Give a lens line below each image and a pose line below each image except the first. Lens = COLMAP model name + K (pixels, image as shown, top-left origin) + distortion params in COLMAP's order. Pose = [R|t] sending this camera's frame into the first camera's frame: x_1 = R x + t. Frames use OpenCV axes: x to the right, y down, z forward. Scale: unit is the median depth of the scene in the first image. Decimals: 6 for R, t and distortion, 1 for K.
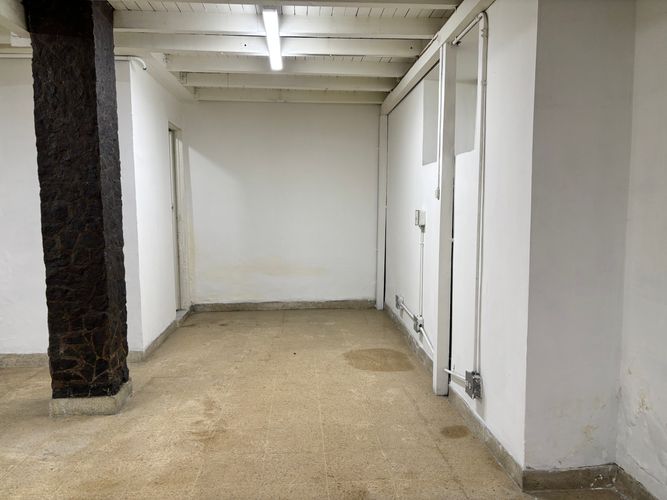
lens RADIAL K [[505.5, 0, 347.2], [0, 505.5, 257.3], [0, 0, 1]] dist [0.003364, 0.001500]
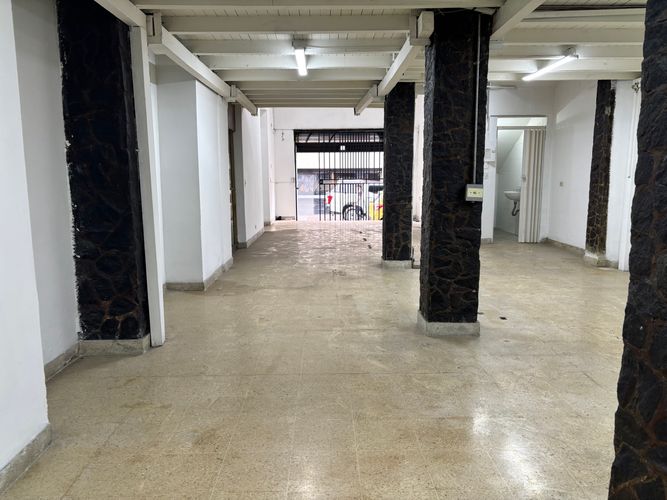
lens RADIAL K [[497.7, 0, 333.5], [0, 497.7, 250.0], [0, 0, 1]] dist [0.001831, 0.000203]
pose [[-0.996851, -0.004187, 0.079191, -0.321689], [0.017092, 0.963790, 0.266115, -0.198459], [-0.077438, 0.266630, -0.960683, 1.787889]]
